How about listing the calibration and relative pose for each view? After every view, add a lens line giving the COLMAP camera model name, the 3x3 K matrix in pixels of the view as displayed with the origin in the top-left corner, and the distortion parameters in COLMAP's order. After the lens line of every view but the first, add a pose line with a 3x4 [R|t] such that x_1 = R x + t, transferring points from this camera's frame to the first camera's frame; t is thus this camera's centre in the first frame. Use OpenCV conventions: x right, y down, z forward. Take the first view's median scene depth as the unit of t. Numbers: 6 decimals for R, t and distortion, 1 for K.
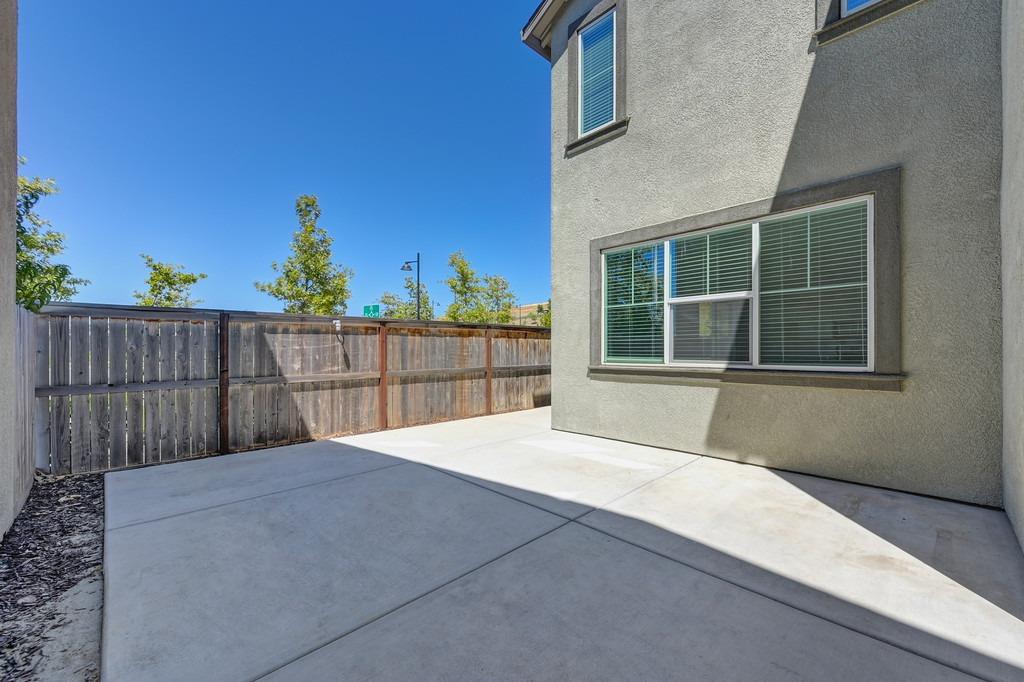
lens RADIAL K [[406.5, 0, 513.6], [0, 406.5, 344.1], [0, 0, 1]] dist [-0.000657, 0.001330]
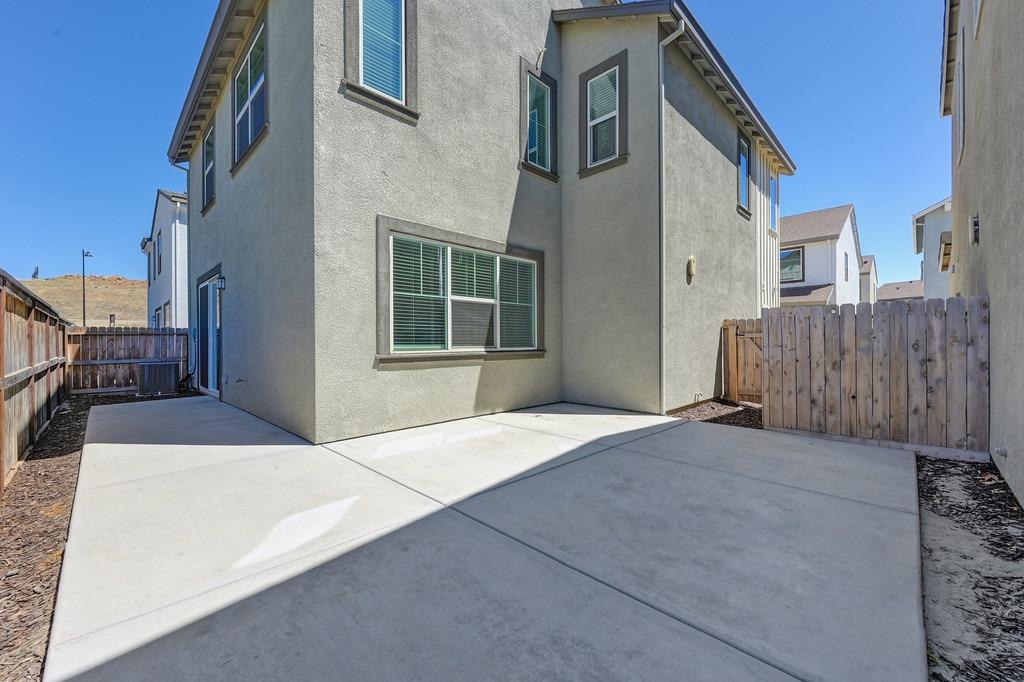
lens RADIAL K [[406.5, 0, 513.4], [0, 406.5, 343.5], [0, 0, 1]] dist [-0.000657, 0.001330]
pose [[-0.014958, -0.000912, 0.999888, -0.832342], [-0.008506, 0.999964, 0.000785, 0.027598], [-0.999852, -0.008493, -0.014965, 0.846214]]
